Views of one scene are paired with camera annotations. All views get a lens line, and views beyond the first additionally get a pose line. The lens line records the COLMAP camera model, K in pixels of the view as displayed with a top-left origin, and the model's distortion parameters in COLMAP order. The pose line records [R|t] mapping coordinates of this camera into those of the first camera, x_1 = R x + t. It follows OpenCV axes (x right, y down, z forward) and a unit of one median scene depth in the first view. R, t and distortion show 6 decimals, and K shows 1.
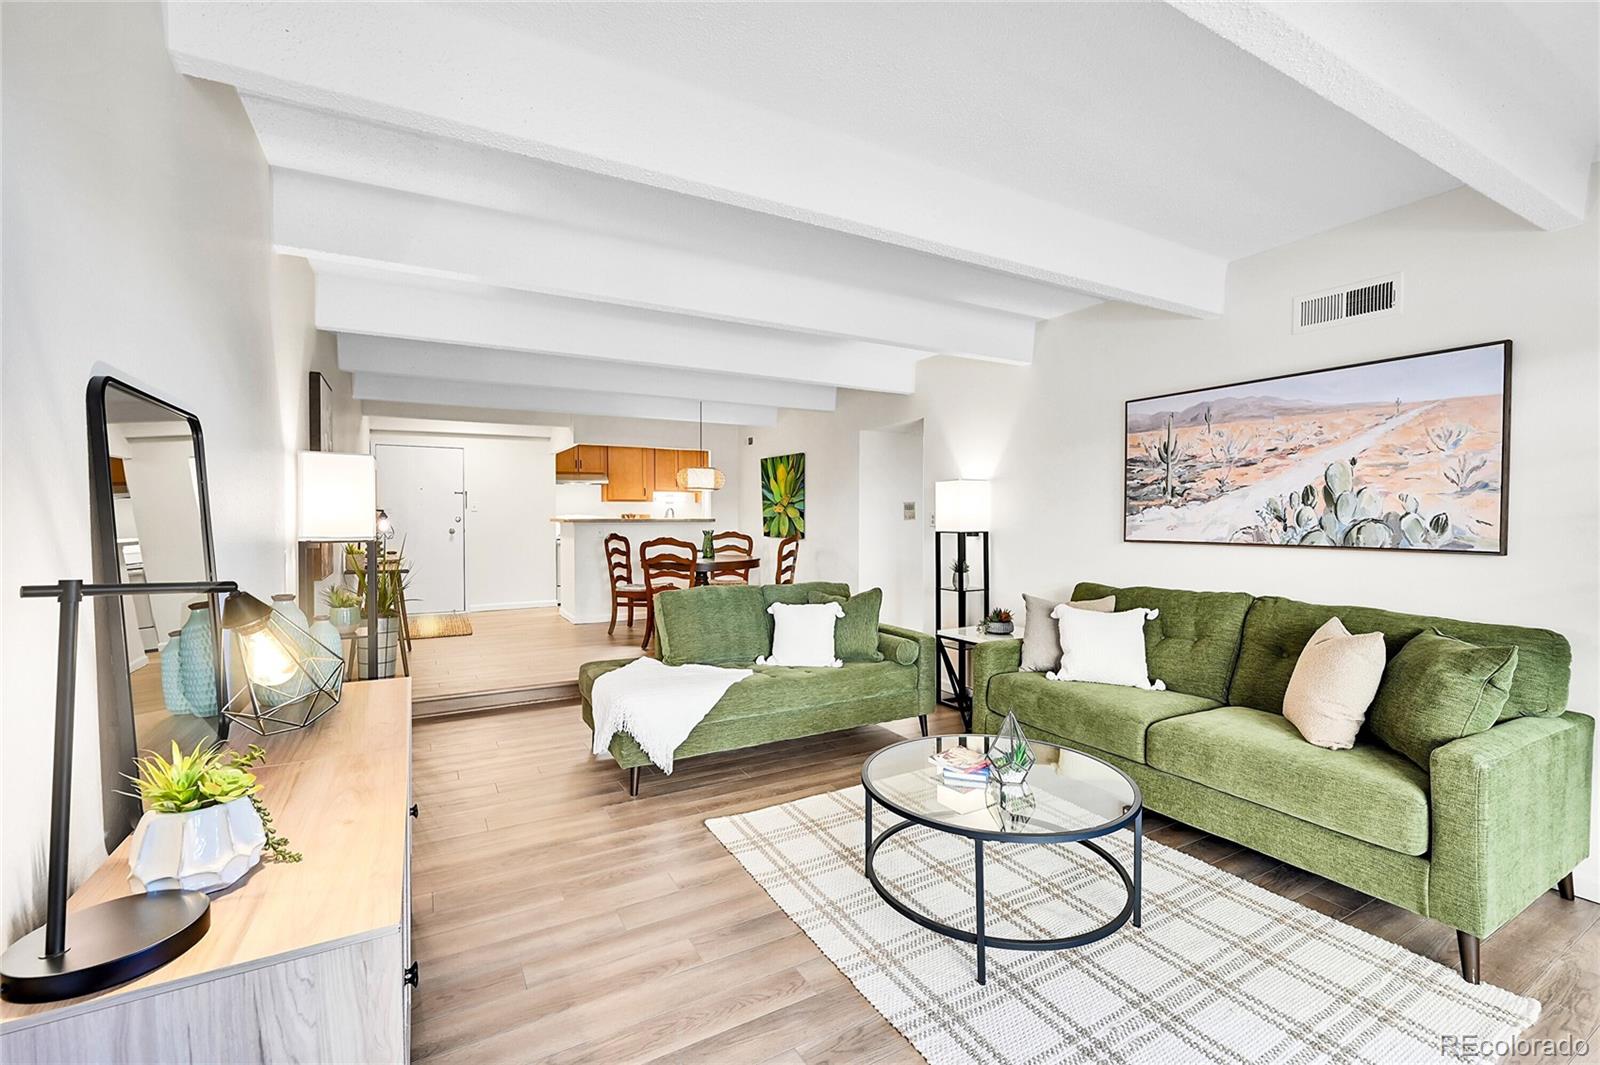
lens RADIAL K [[680.5, 0, 796.5], [0, 680.5, 526.1], [0, 0, 1]] dist [-0.003688, -0.000158]
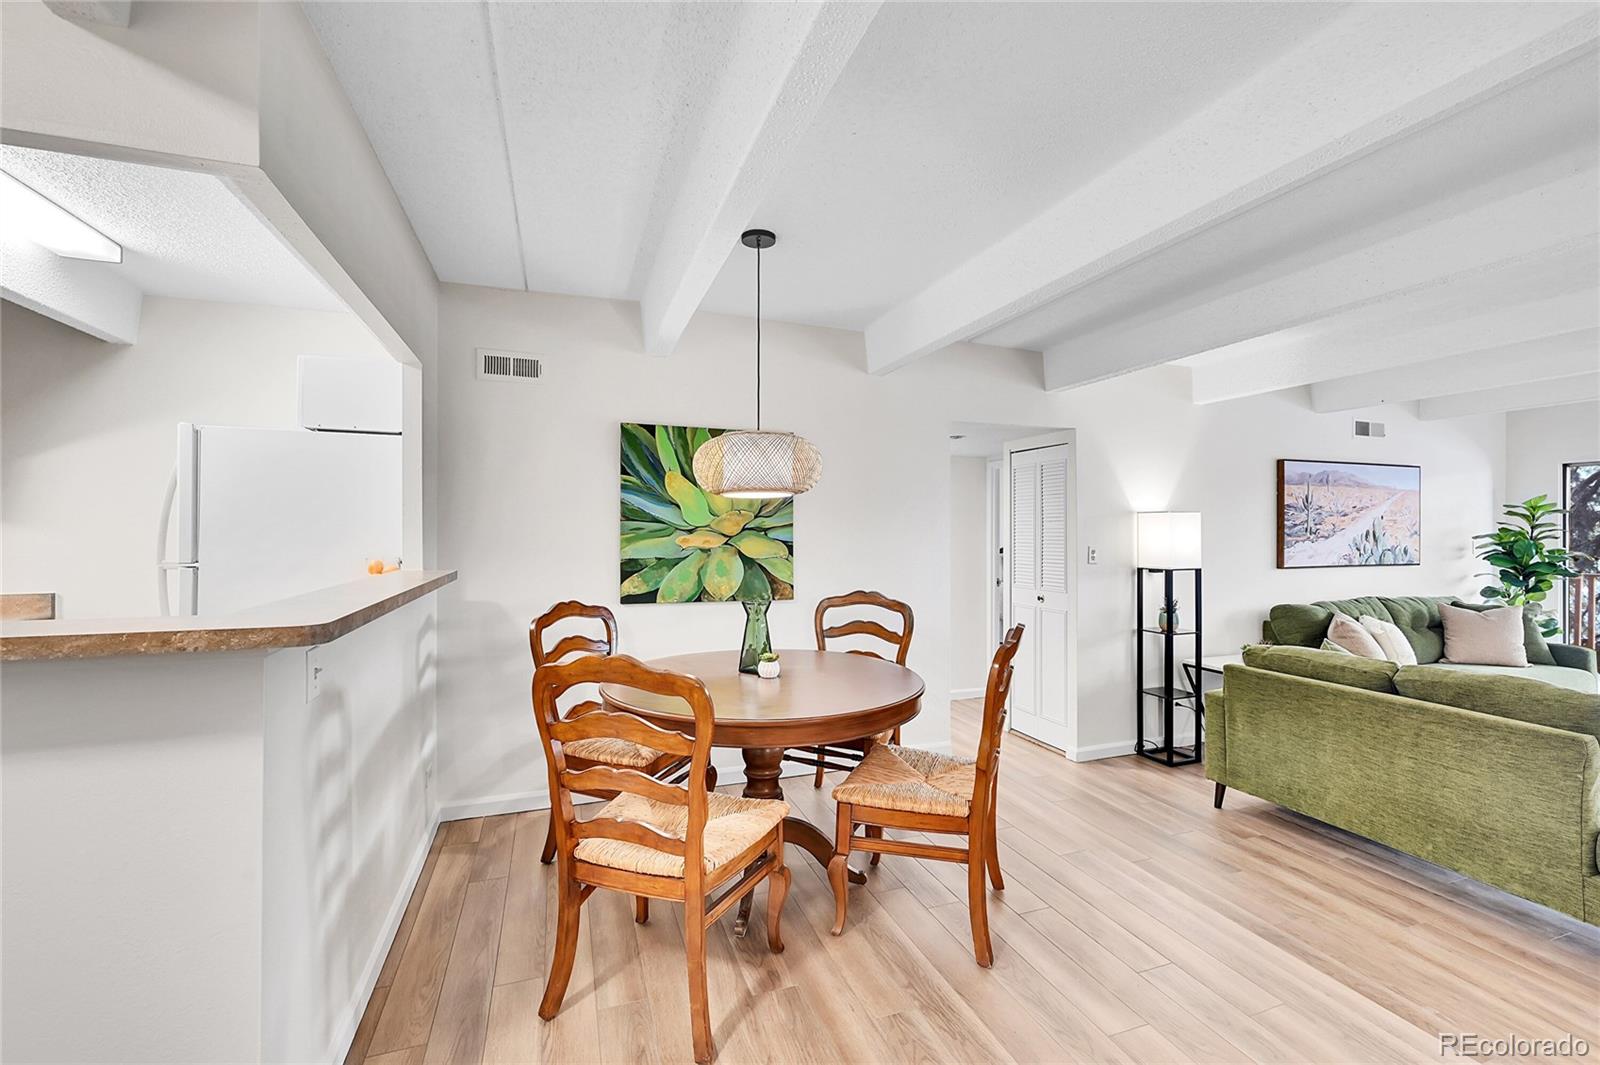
lens RADIAL K [[680.5, 0, 807.4], [0, 680.5, 531.4], [0, 0, 1]] dist [-0.003688, -0.000158]
pose [[0.170265, -0.000086, 0.985398, -0.730558], [0.014570, 0.999891, -0.002431, -0.045176], [-0.985291, 0.014771, 0.170248, 1.312664]]
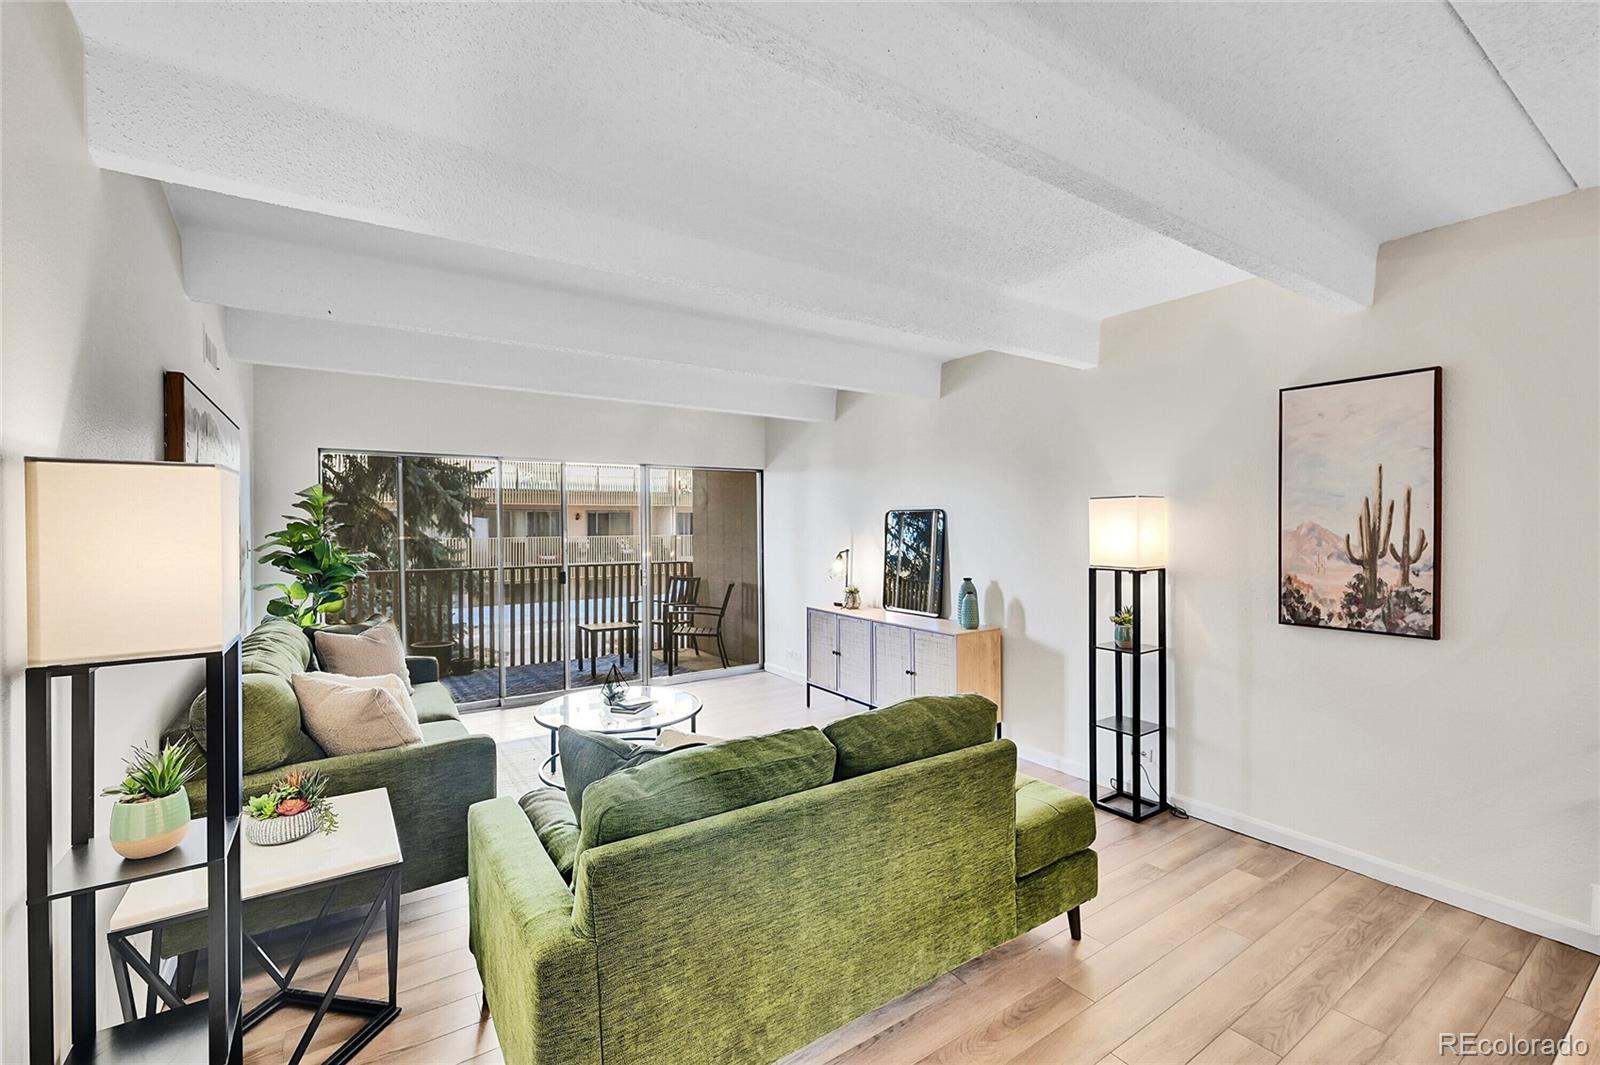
lens RADIAL K [[680.5, 0, 792.5], [0, 680.5, 532.4], [0, 0, 1]] dist [-0.003688, -0.000158]
pose [[-0.996614, 0.005793, -0.082015, 0.002132], [0.003766, 0.999684, 0.024853, -0.044277], [0.082133, 0.024460, -0.996321, 1.290018]]
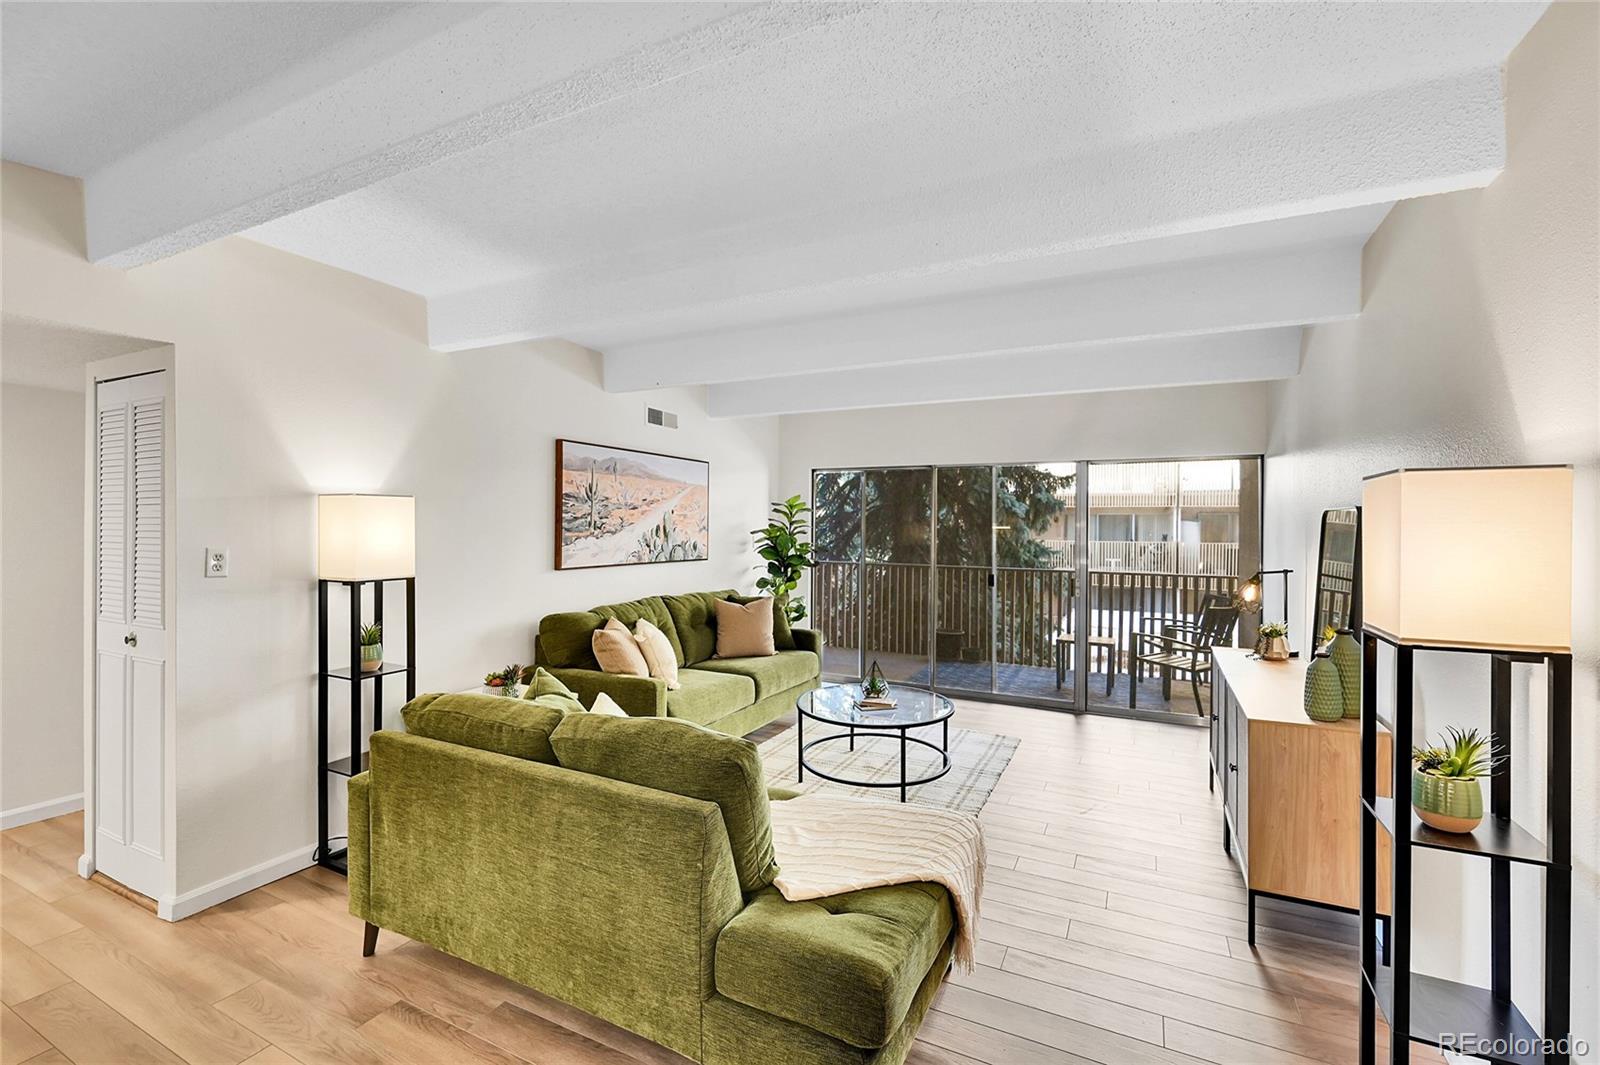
lens RADIAL K [[680.5, 0, 812.3], [0, 680.5, 528.9], [0, 0, 1]] dist [-0.003688, -0.000158]
pose [[-0.569464, -0.007446, 0.821982, -0.488946], [0.003621, 0.999927, 0.011567, -0.041833], [-0.822008, 0.009563, -0.569395, 1.013029]]
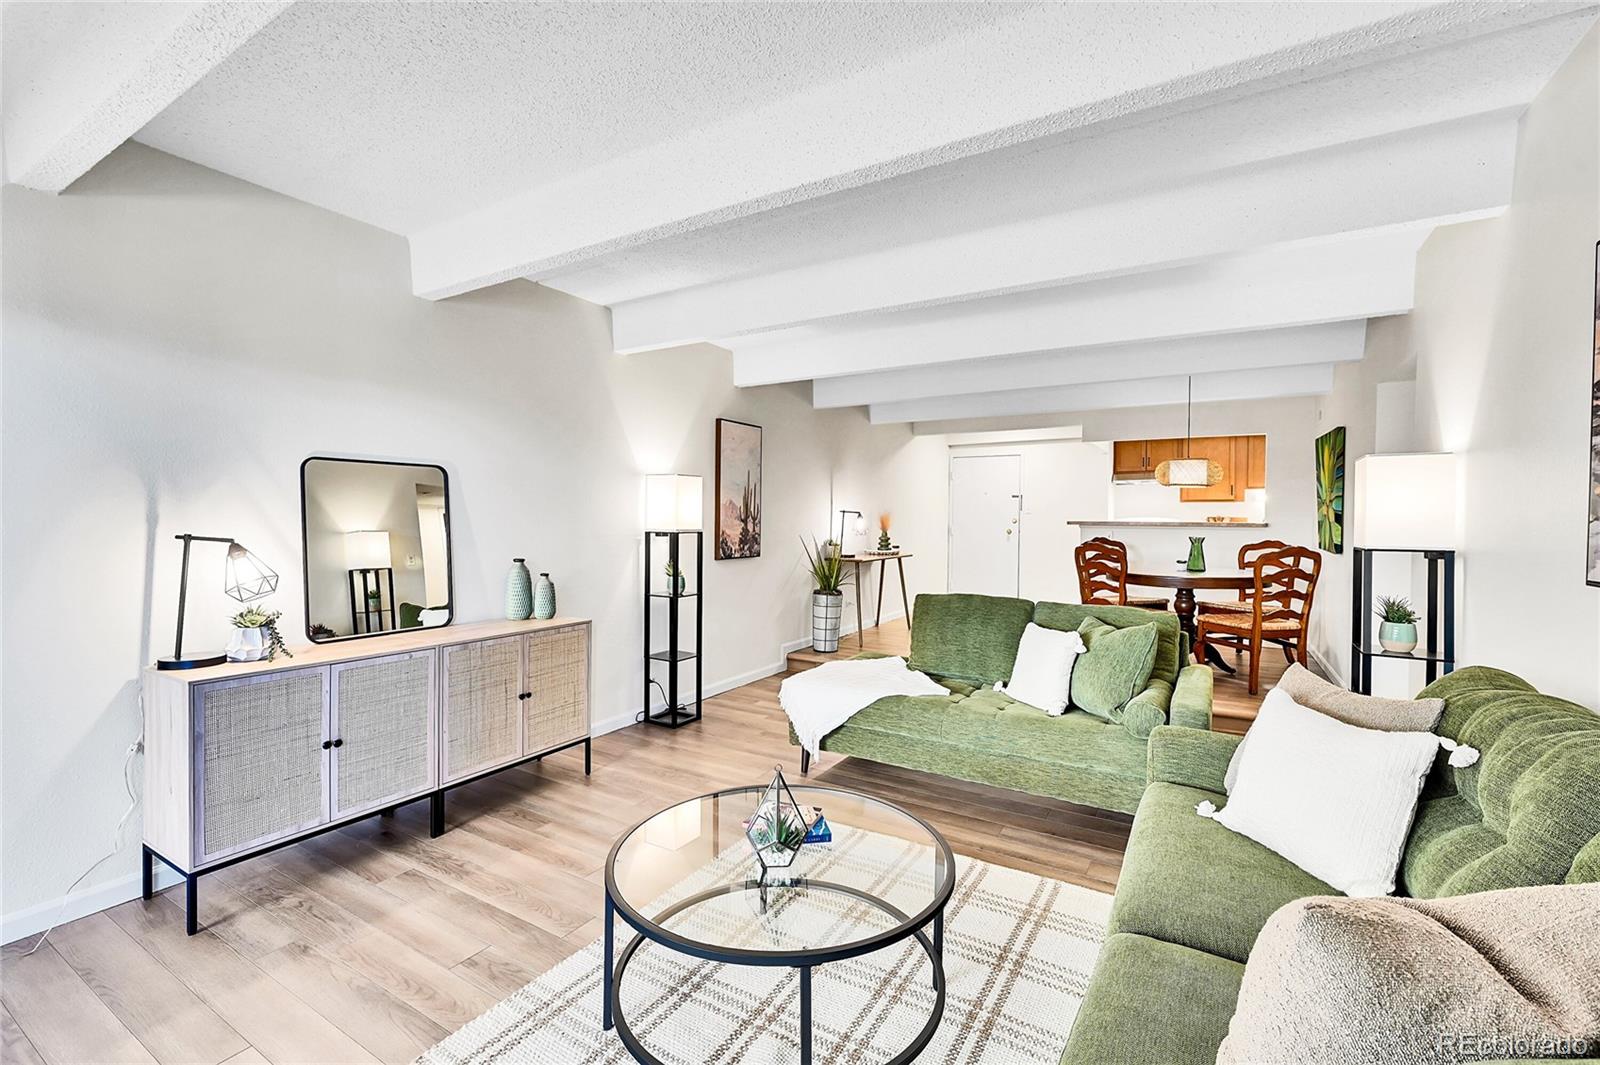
lens RADIAL K [[680.5, 0, 811.7], [0, 680.5, 527.7], [0, 0, 1]] dist [-0.003688, -0.000158]
pose [[0.504960, 0.017846, -0.862958, 0.470961], [-0.019286, 0.999770, 0.009390, -0.004680], [0.862927, 0.011902, 0.505188, 0.304771]]
